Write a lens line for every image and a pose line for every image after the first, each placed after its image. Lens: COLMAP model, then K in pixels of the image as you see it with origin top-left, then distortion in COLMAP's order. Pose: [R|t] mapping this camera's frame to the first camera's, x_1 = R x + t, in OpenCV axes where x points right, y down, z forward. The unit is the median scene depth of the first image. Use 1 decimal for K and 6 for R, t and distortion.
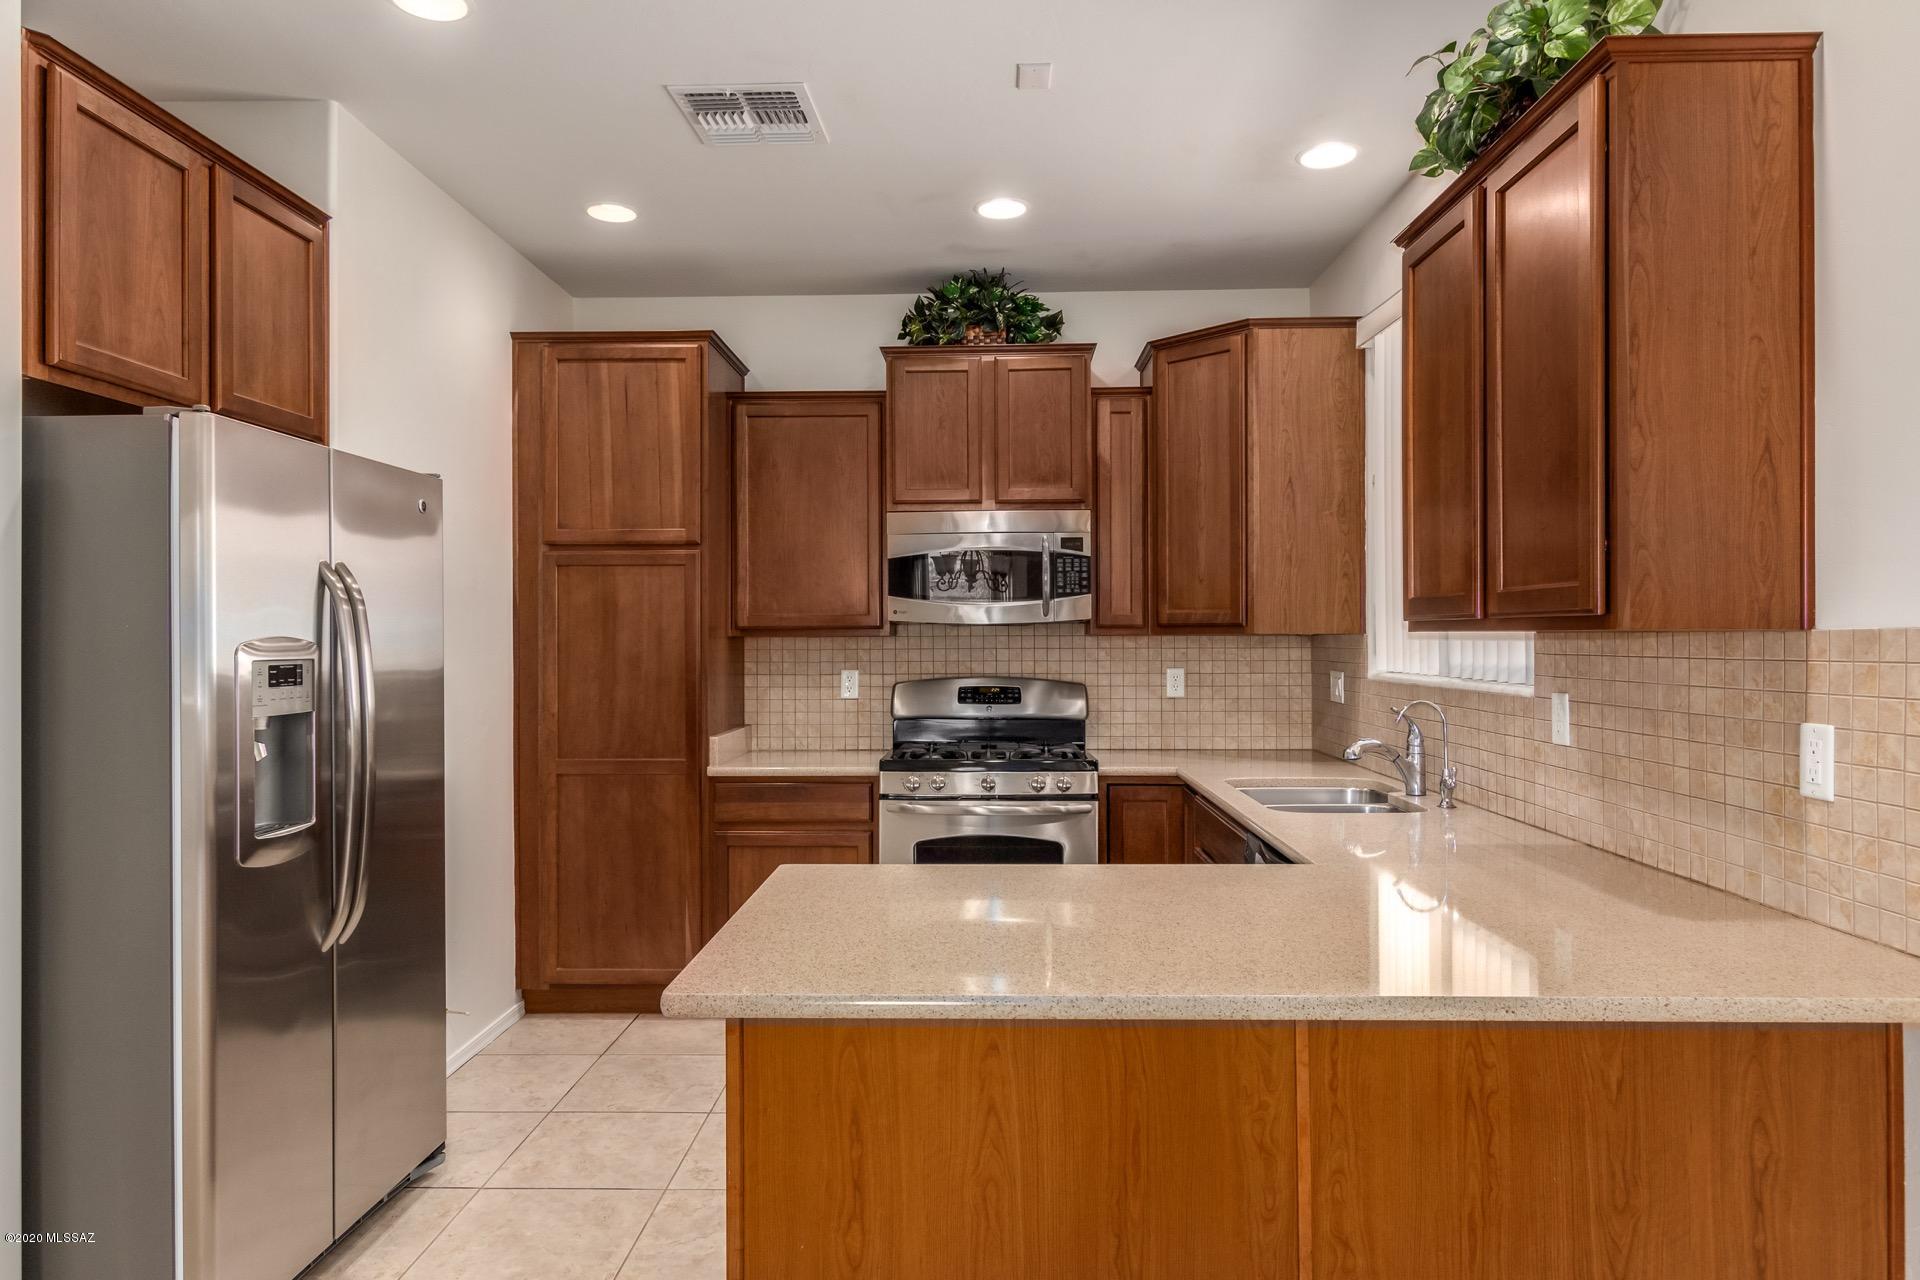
lens RADIAL K [[1175.5, 0, 957.9], [0, 1175.5, 633.6], [0, 0, 1]] dist [0.001877, 0.000918]
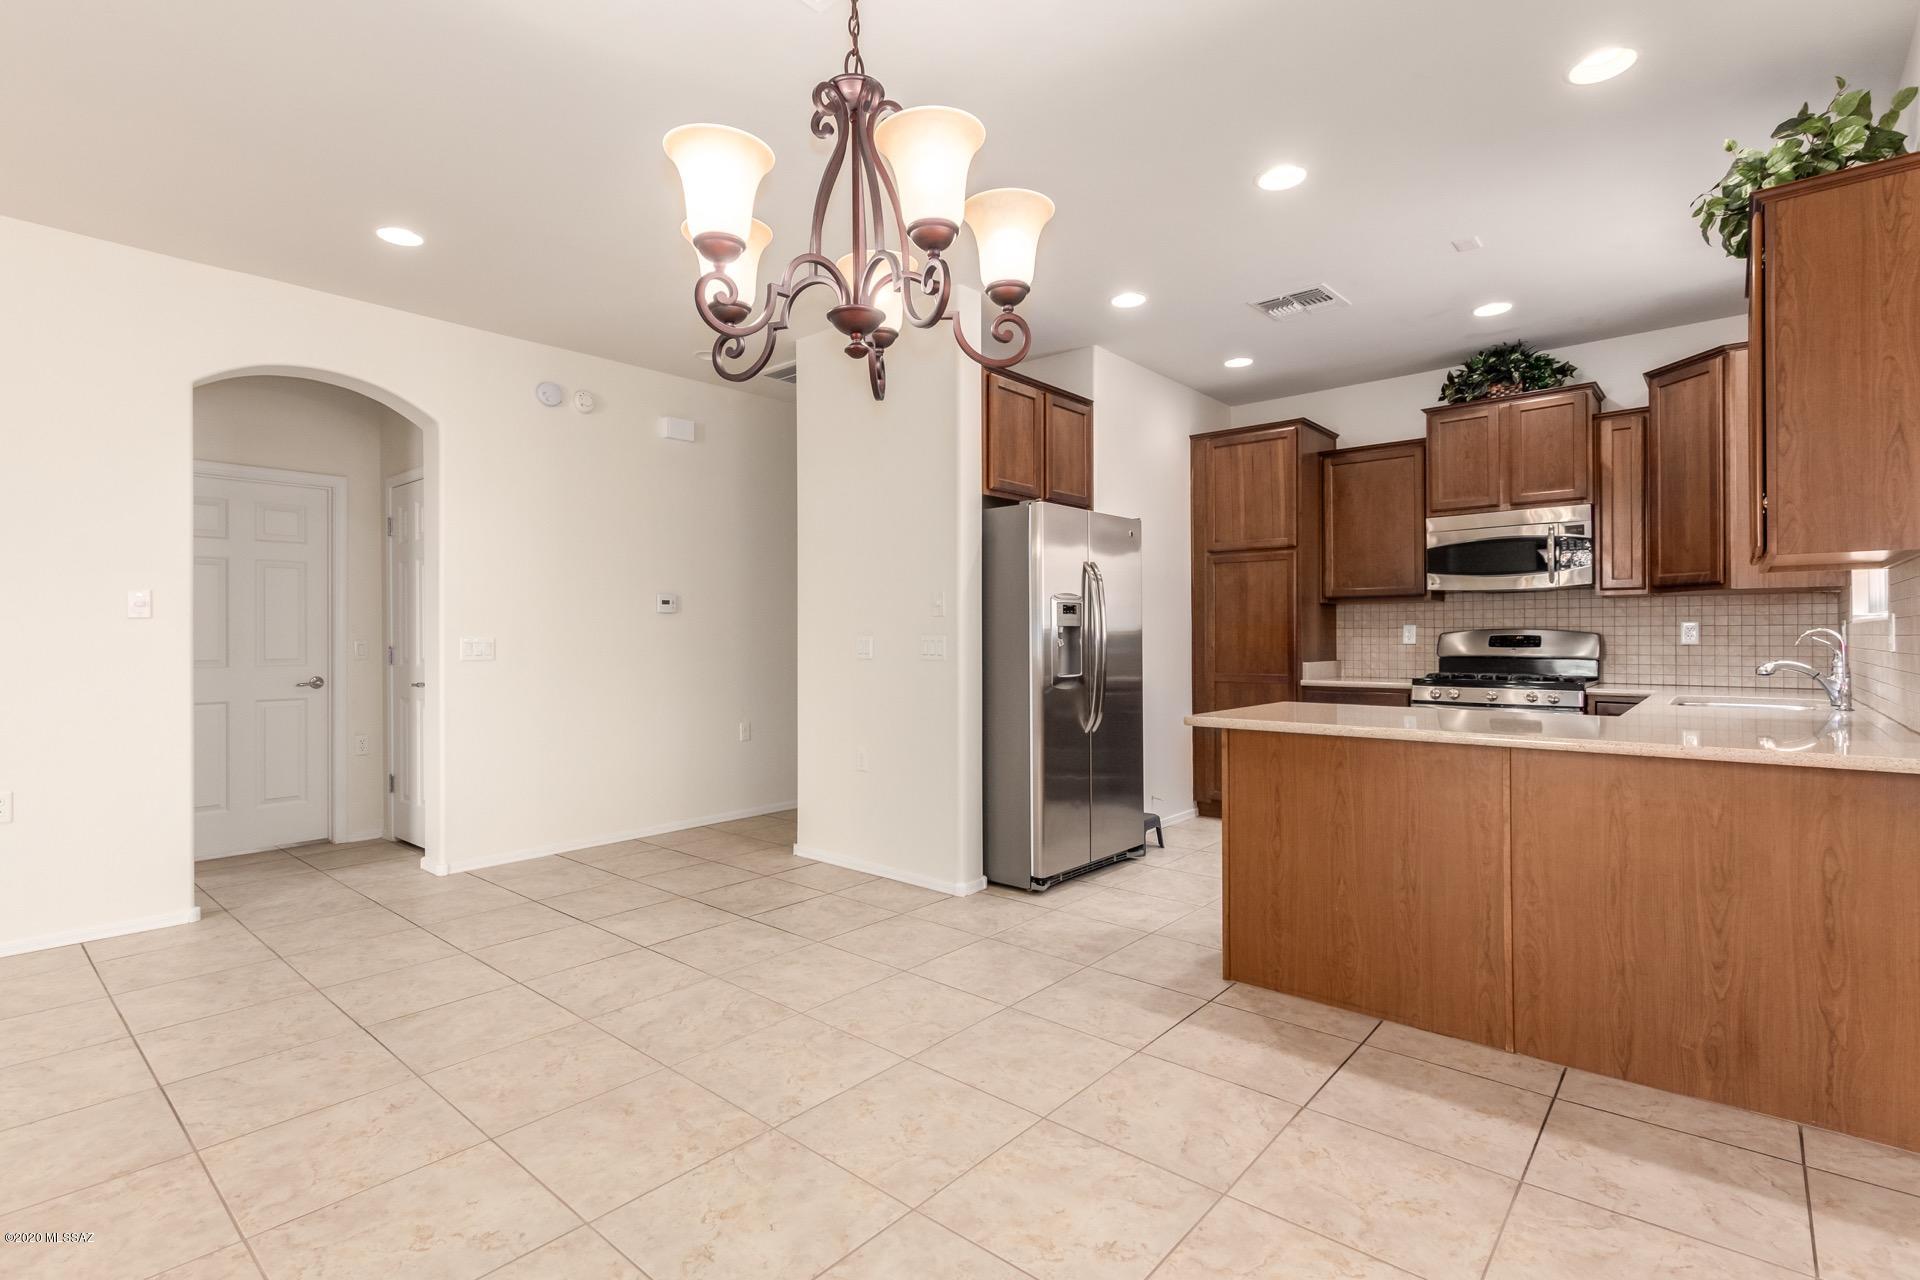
lens RADIAL K [[899.7, 0, 949.3], [0, 899.7, 635.8], [0, 0, 1]] dist [0.003702, 0.000153]
pose [[0.769369, 0.000812, -0.638804, 0.216624], [0.002258, 0.999989, 0.003991, 0.044086], [0.638800, -0.004513, 0.769359, -0.296878]]
